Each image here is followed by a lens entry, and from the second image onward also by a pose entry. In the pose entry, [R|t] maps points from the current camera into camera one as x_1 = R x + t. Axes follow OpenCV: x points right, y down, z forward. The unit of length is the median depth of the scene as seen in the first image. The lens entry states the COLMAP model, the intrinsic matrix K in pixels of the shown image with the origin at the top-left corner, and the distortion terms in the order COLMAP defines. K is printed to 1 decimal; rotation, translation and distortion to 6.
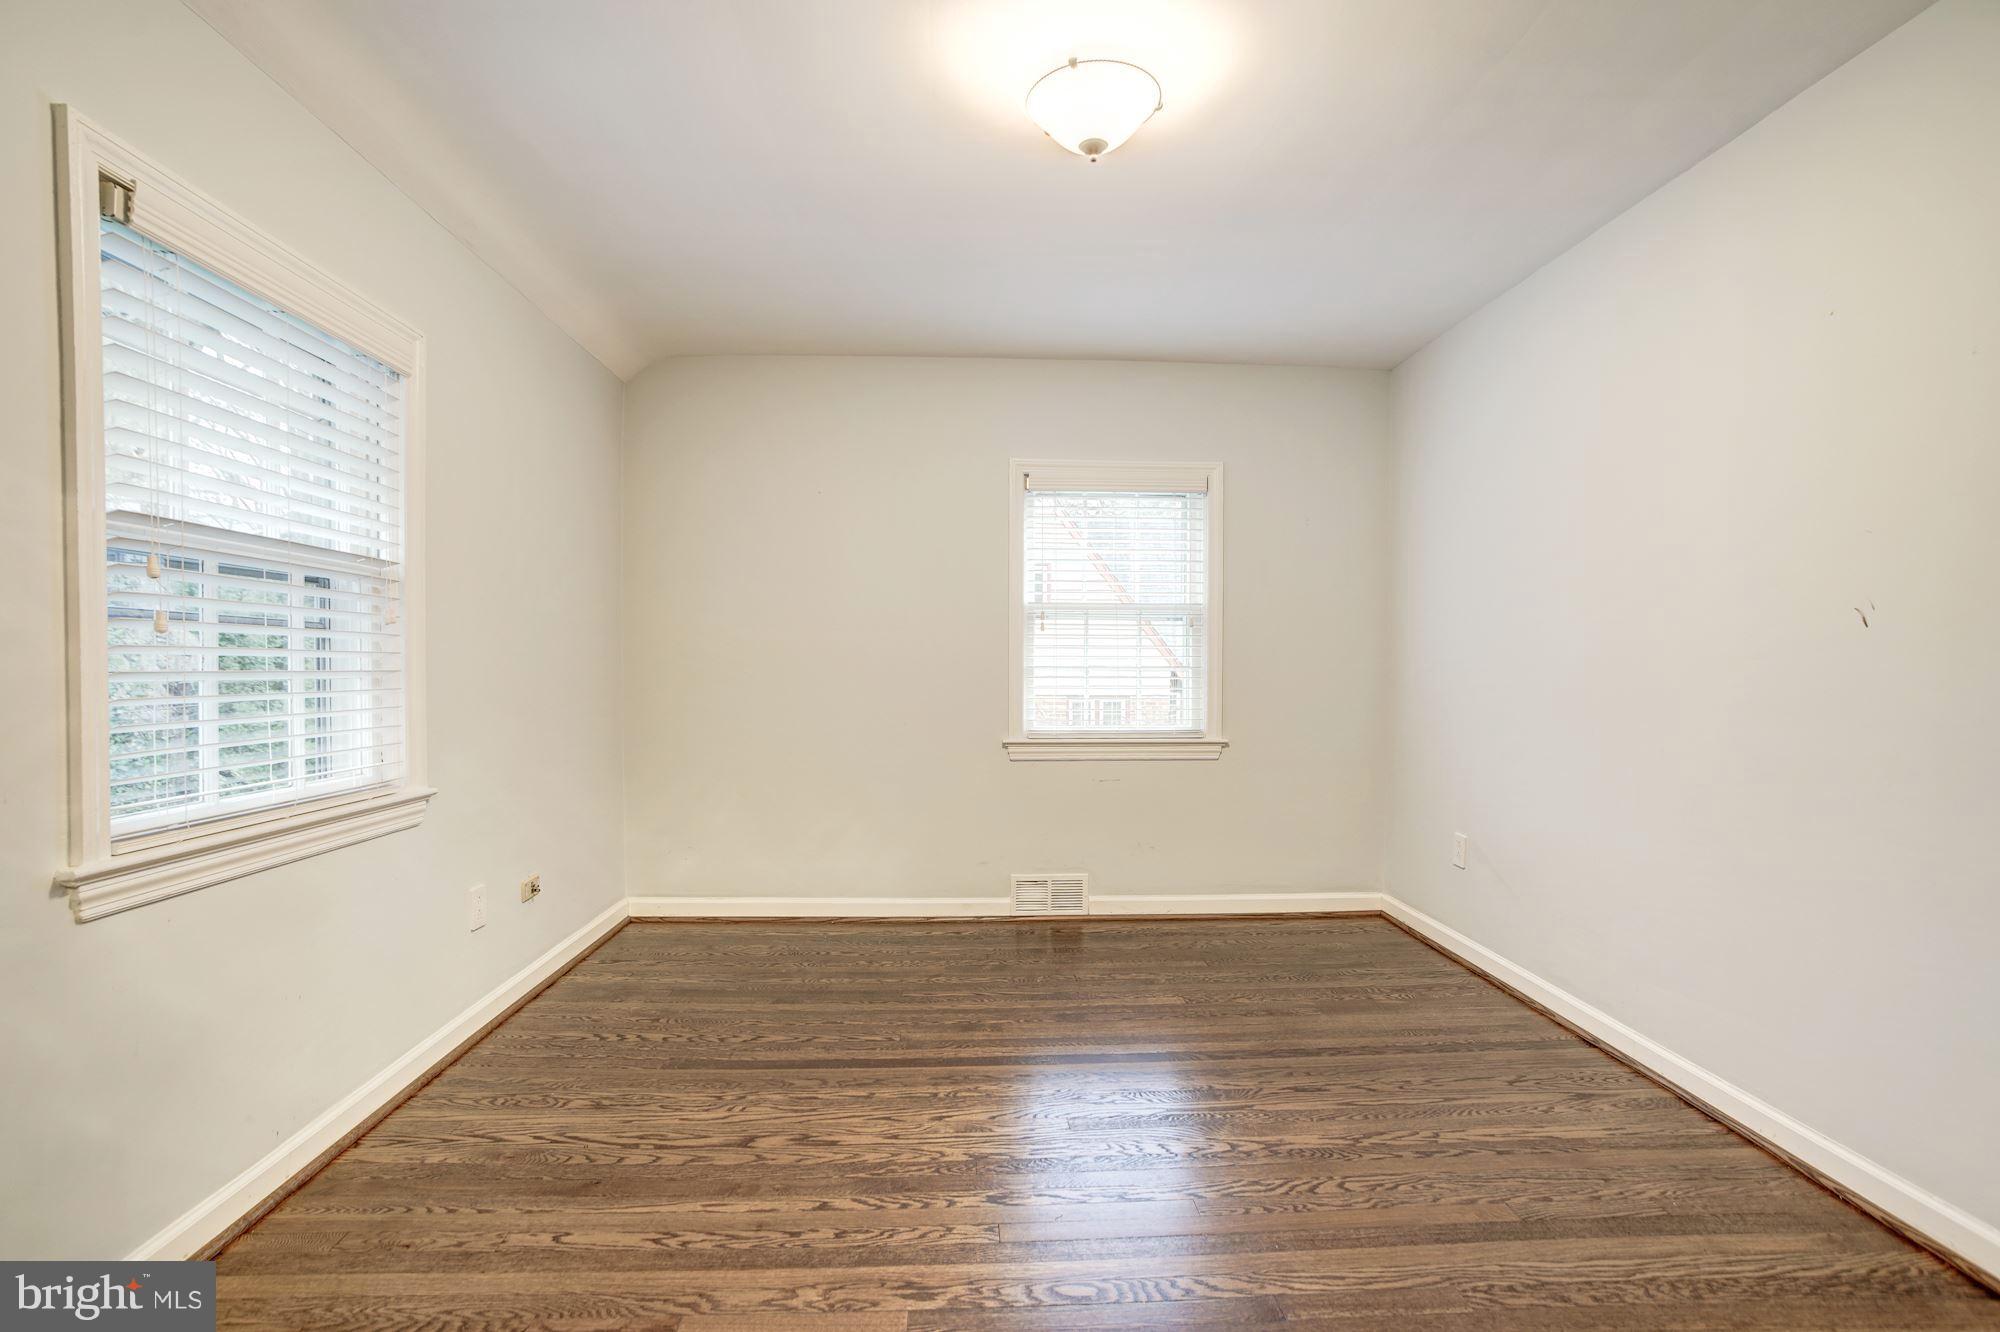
lens RADIAL K [[875.0, 0, 984.4], [0, 875.0, 666.2], [0, 0, 1]] dist [-0.016976, 0.005852]
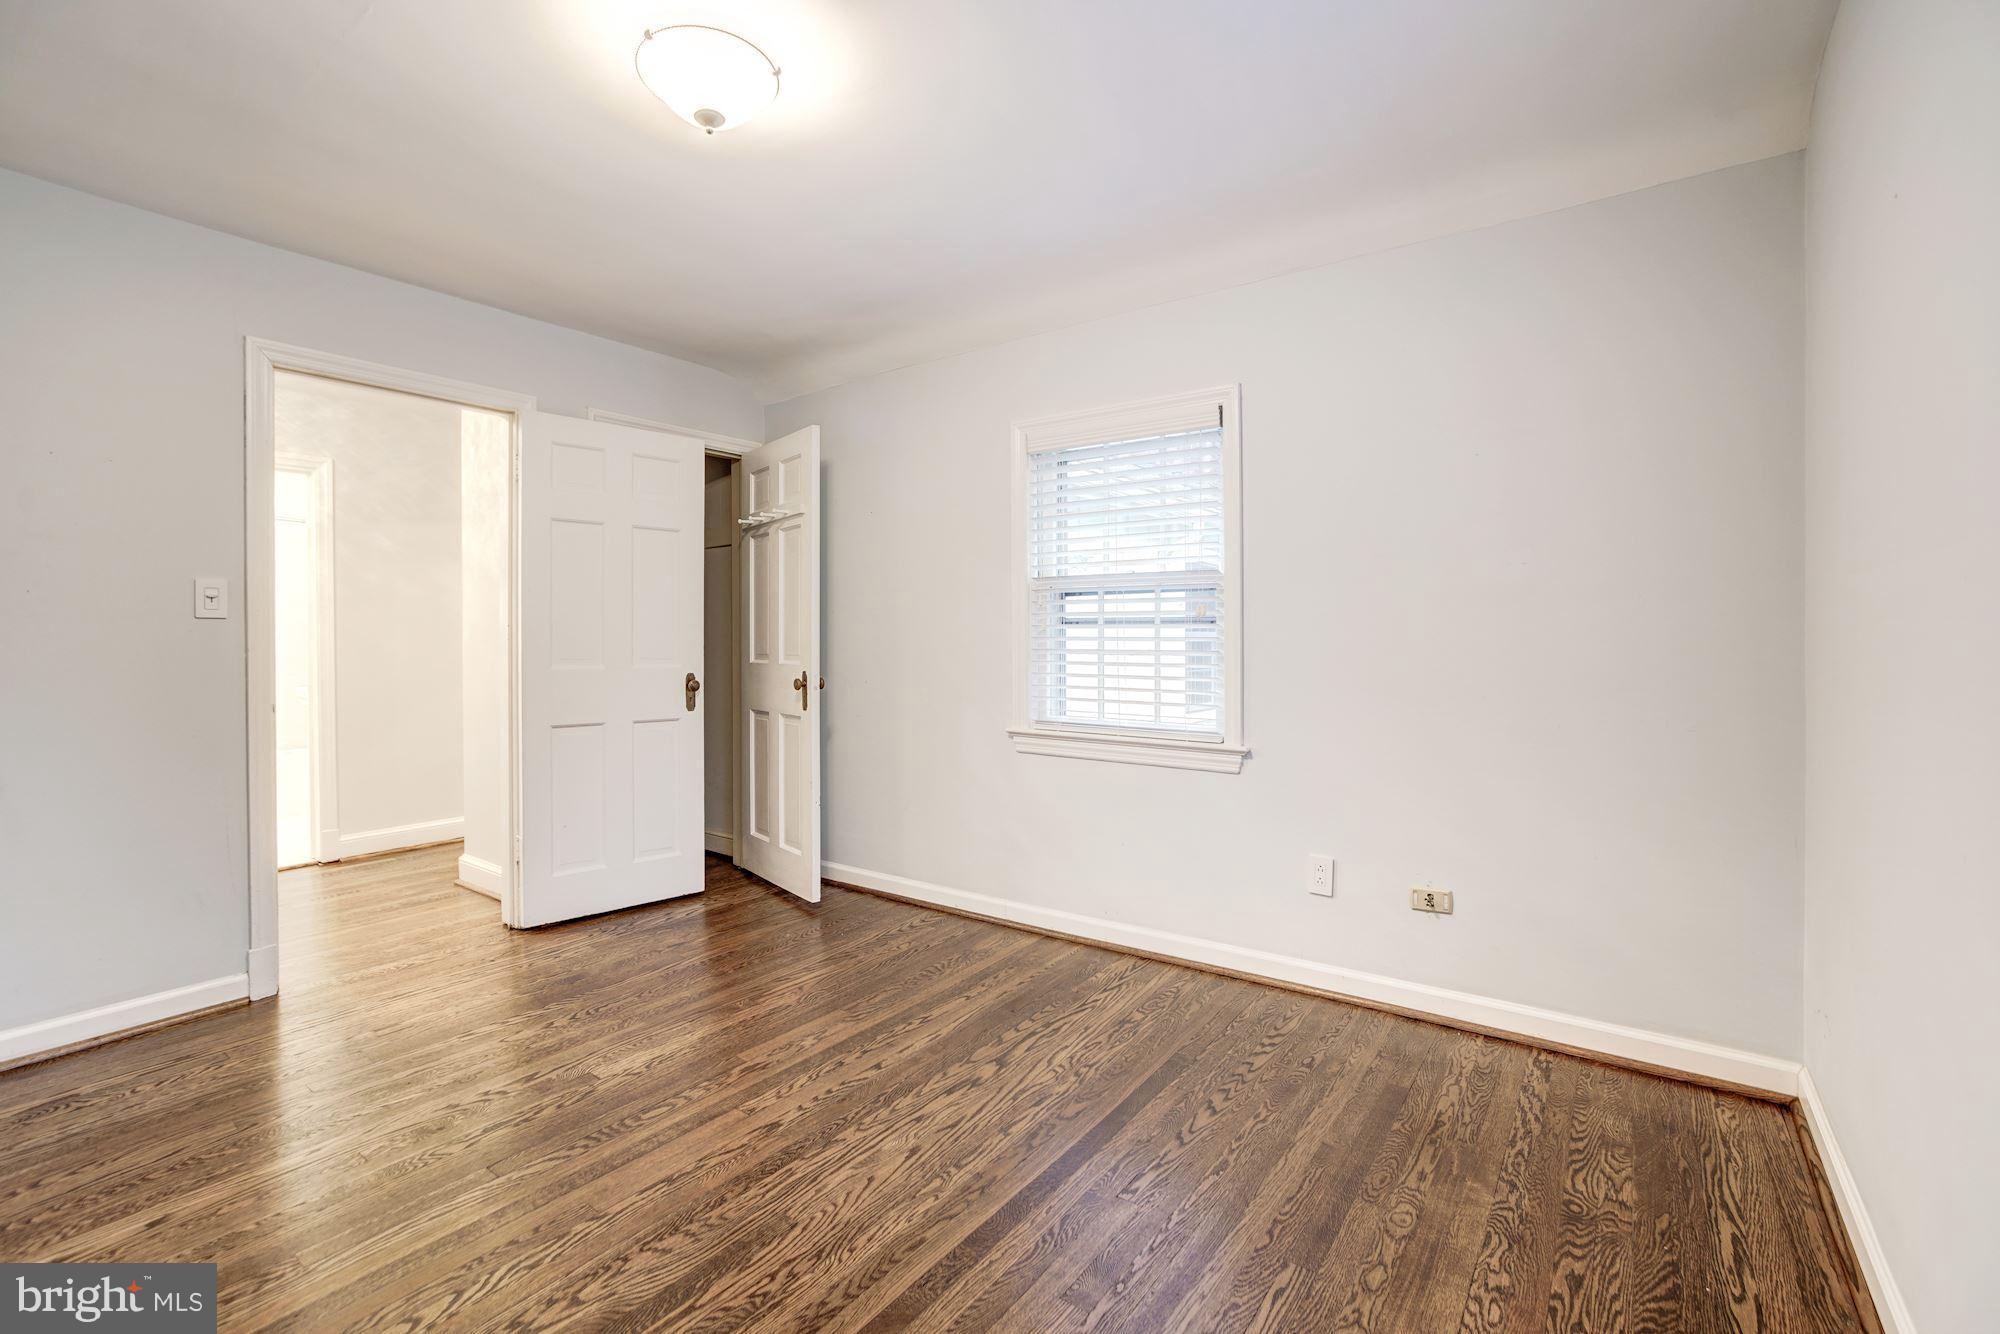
lens RADIAL K [[875.0, 0, 1001.0], [0, 875.0, 656.0], [0, 0, 1]] dist [-0.016976, 0.005852]
pose [[-0.627694, 0.005449, -0.778441, 0.632094], [-0.000384, 0.999973, 0.007309, 0.000500], [0.778460, 0.004887, -0.627675, 1.750746]]
